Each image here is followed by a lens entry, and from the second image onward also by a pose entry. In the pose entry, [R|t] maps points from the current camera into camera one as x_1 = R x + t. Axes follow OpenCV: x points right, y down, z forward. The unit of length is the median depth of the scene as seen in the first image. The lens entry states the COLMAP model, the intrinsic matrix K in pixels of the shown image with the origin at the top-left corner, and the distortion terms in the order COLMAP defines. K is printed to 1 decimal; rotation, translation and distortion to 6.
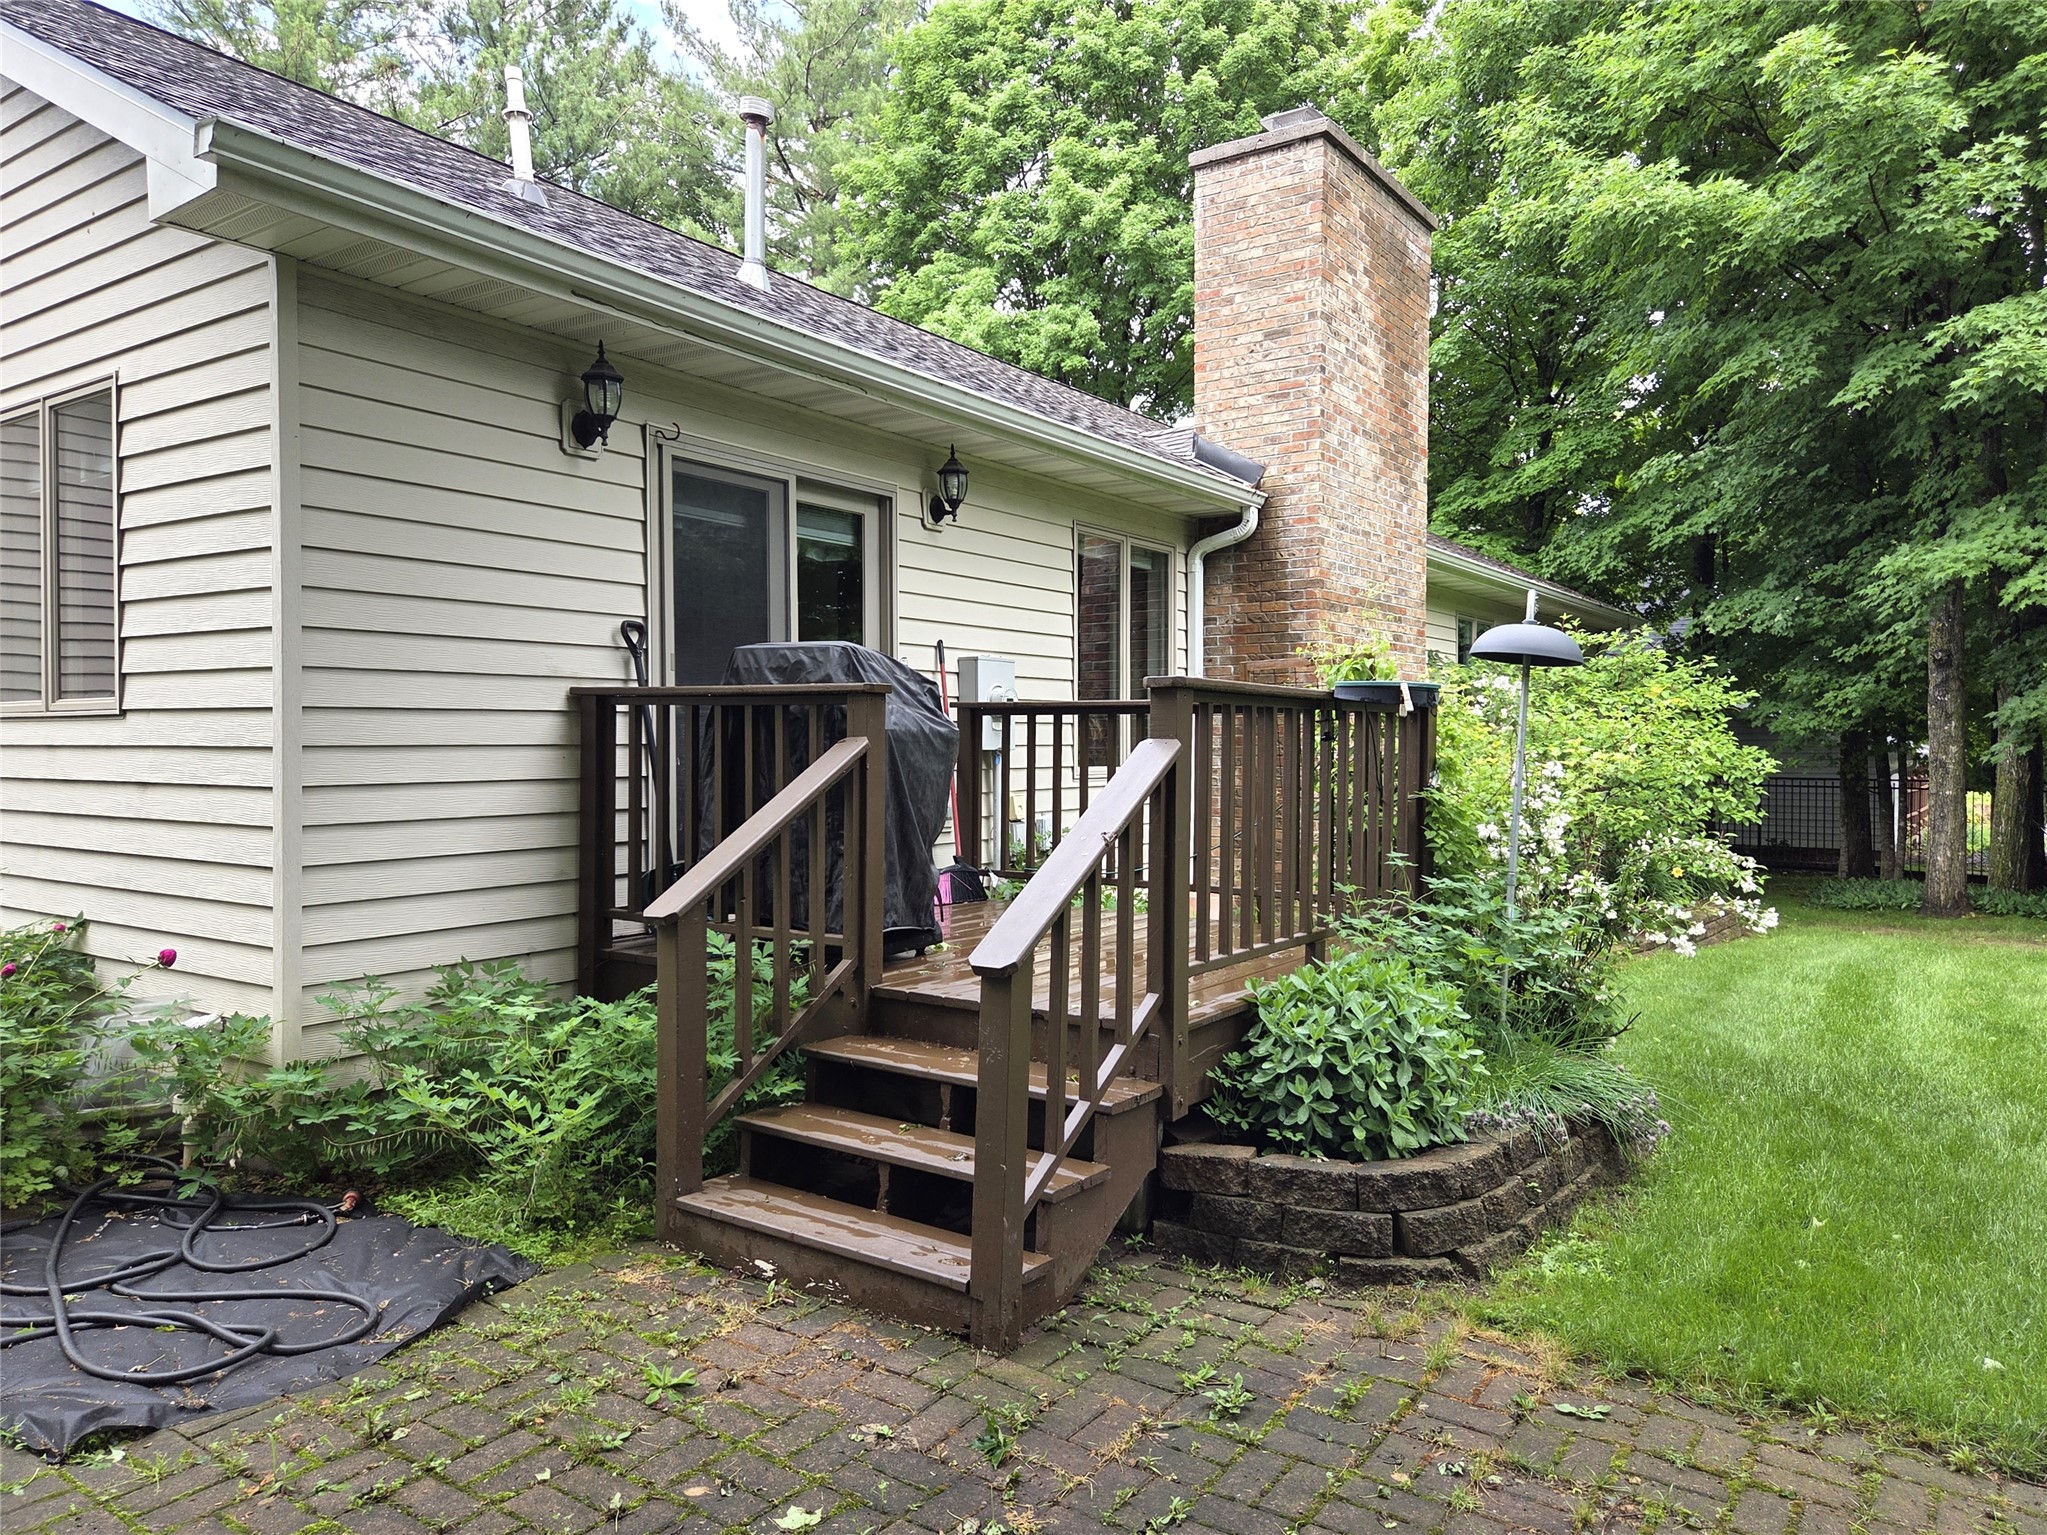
lens RADIAL K [[1362.2, 0, 1023.5], [0, 1362.2, 767.5], [0, 0, 1]] dist [0.032331, -0.000846]
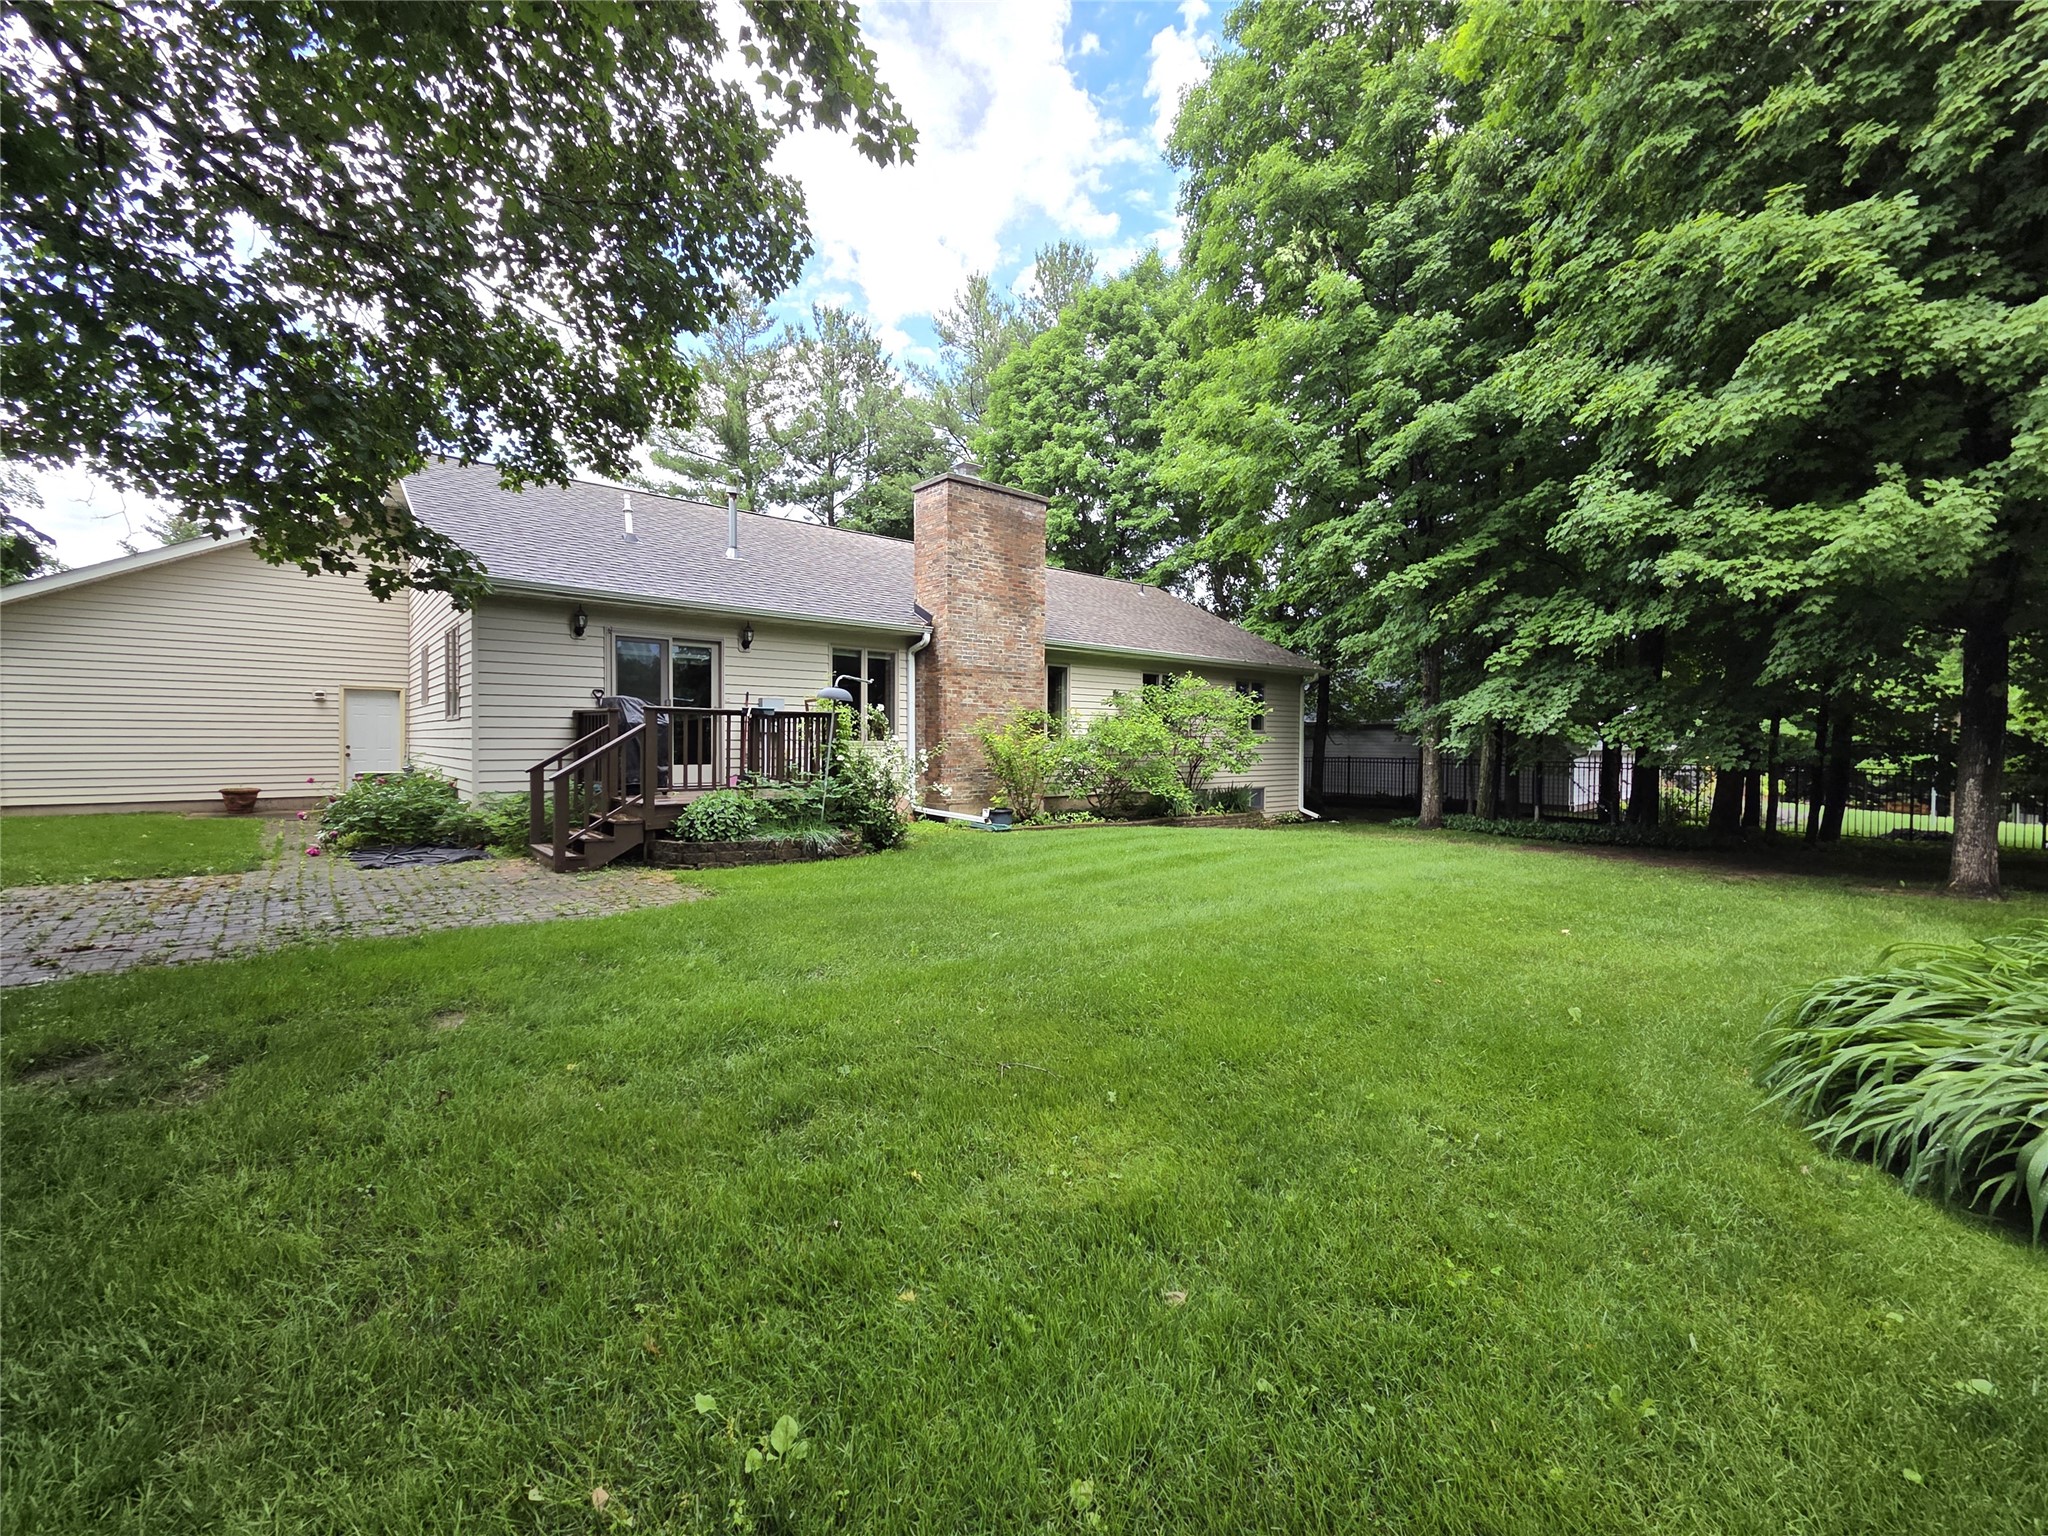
lens RADIAL K [[842.6, 0, 1029.9], [0, 842.6, 757.7], [0, 0, 1]] dist [-0.000817, -0.000669]
pose [[0.962900, 0.012581, -0.269563, 0.747973], [-0.011089, 0.999914, 0.007057, 0.016671], [0.269629, -0.003806, 0.962957, -0.380771]]
